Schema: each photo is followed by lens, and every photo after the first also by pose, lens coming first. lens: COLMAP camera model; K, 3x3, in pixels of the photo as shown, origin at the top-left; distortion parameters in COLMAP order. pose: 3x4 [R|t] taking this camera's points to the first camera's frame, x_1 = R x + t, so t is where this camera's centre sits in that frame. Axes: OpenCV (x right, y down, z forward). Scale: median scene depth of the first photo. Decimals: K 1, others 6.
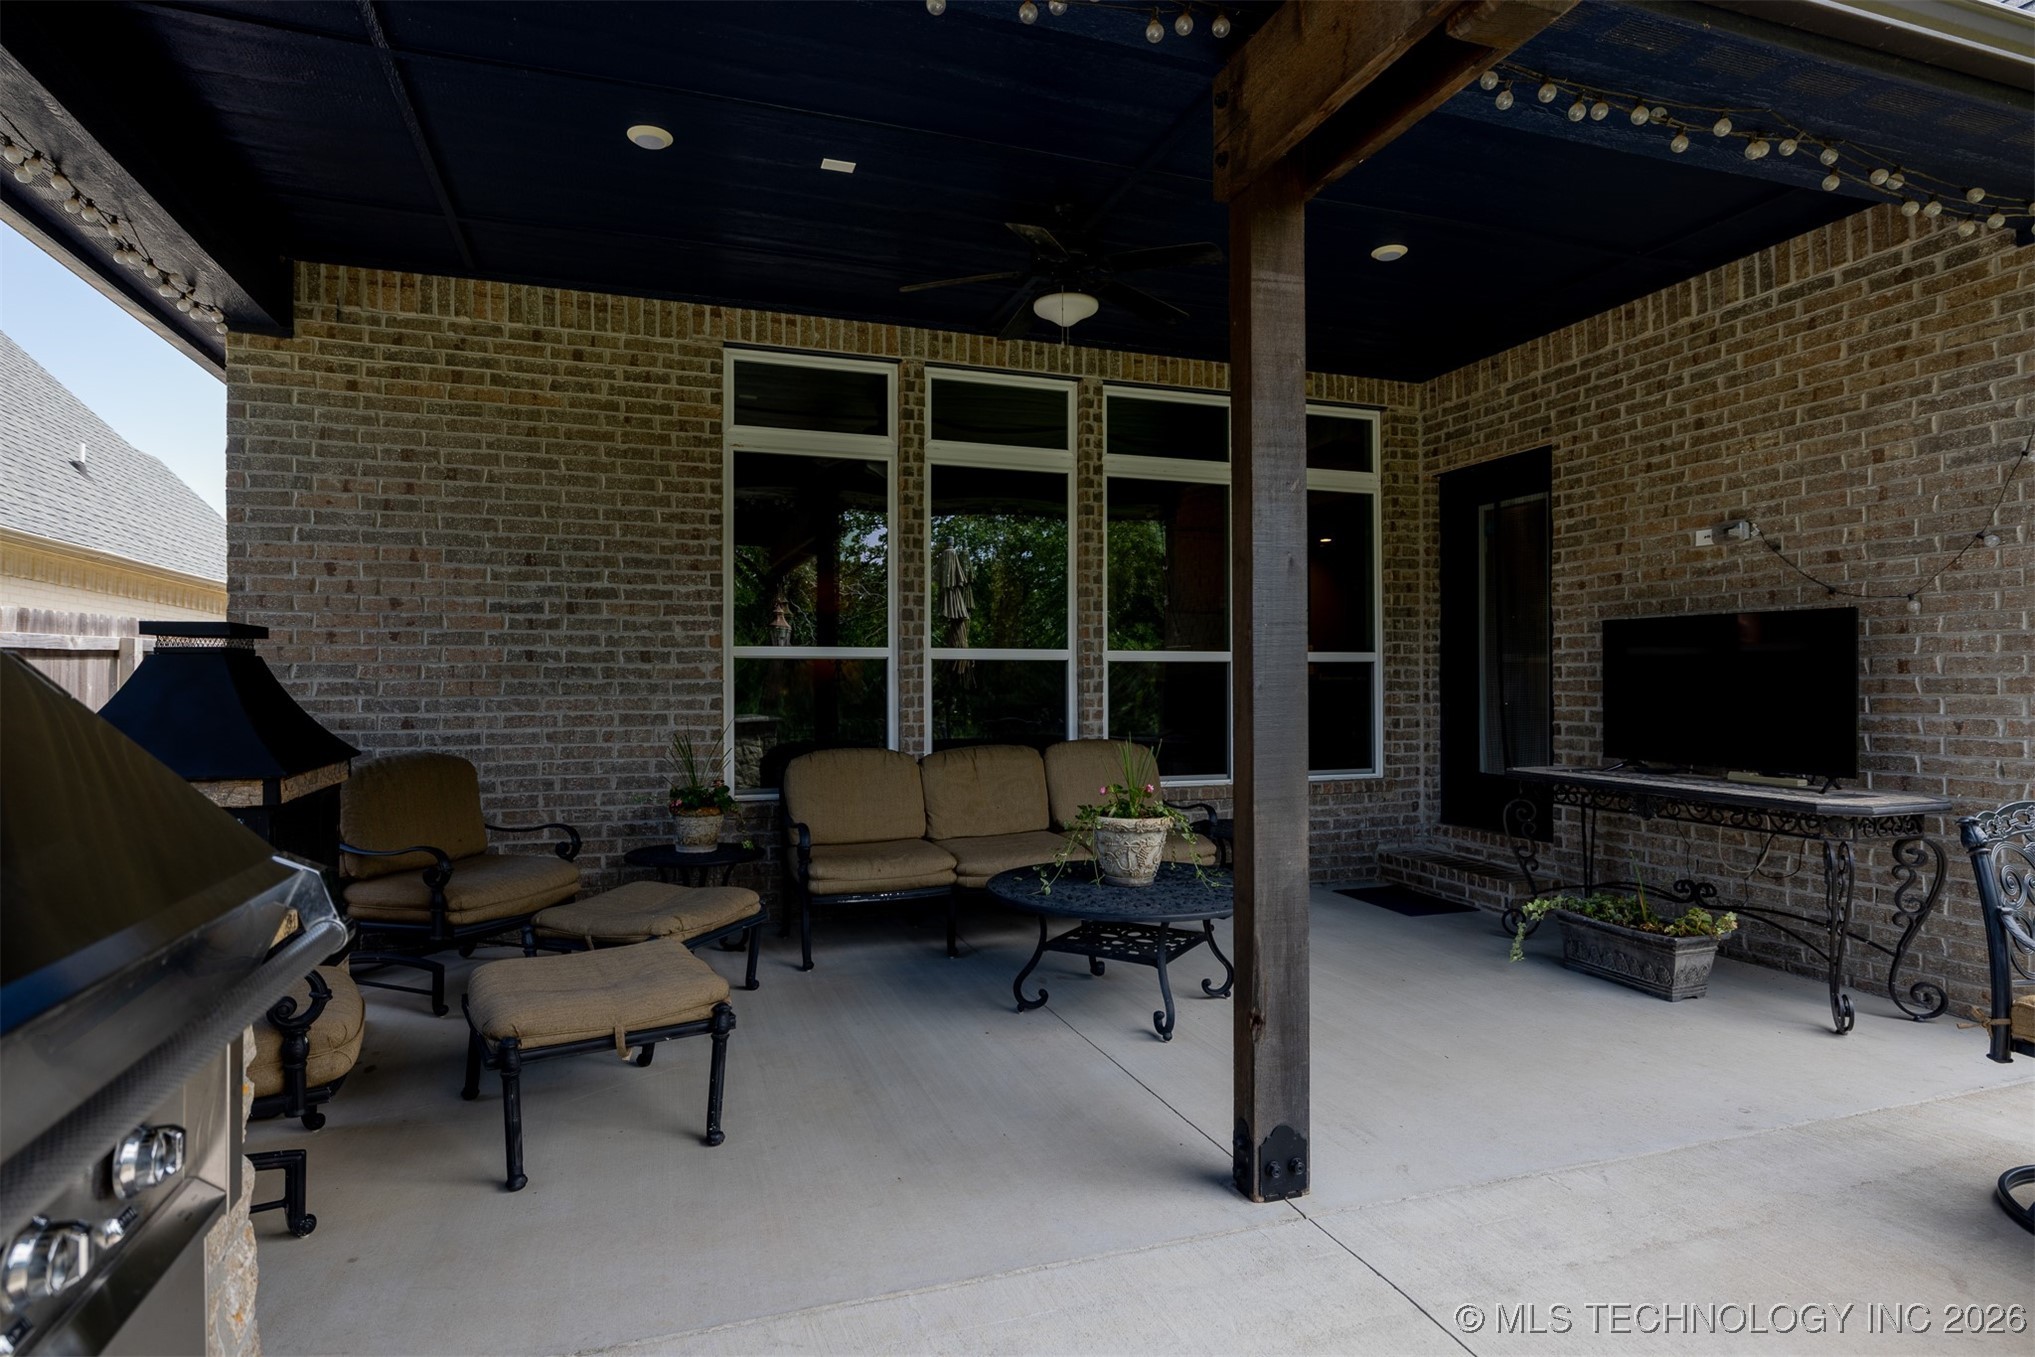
lens RADIAL K [[1076.2, 0, 1005.0], [0, 1076.2, 678.8], [0, 0, 1]] dist [-0.002264, 0.001397]
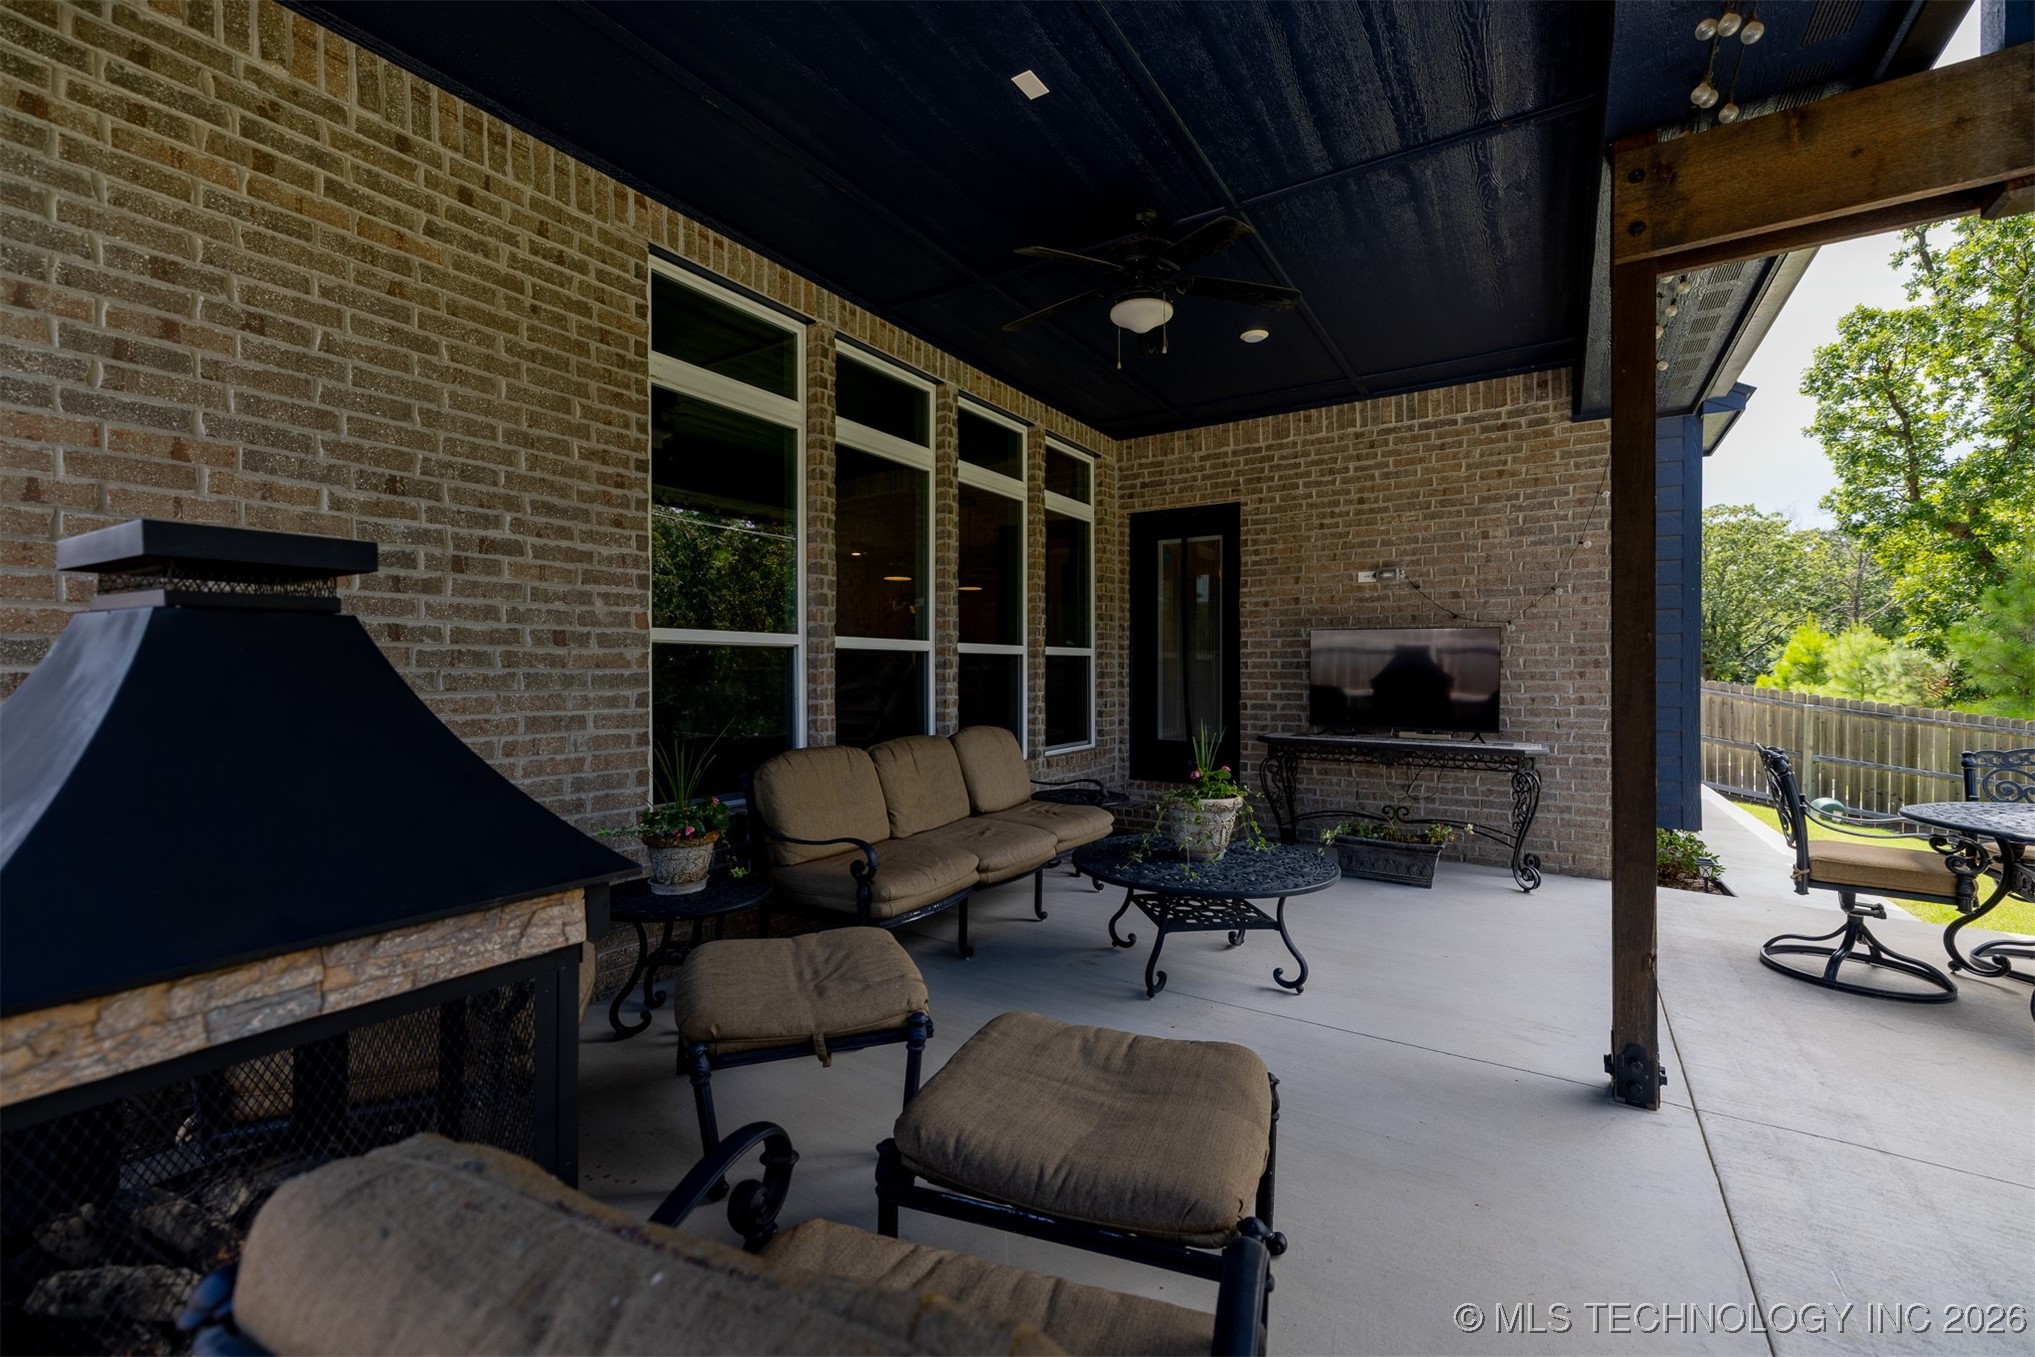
lens RADIAL K [[857.1, 0, 1010.0], [0, 857.1, 676.1], [0, 0, 1]] dist [0.001522, 0.000230]
pose [[0.783627, -0.002078, 0.621228, -0.471990], [-0.004843, 0.999944, 0.009454, -0.001542], [-0.621213, -0.010417, 0.783572, 0.357831]]
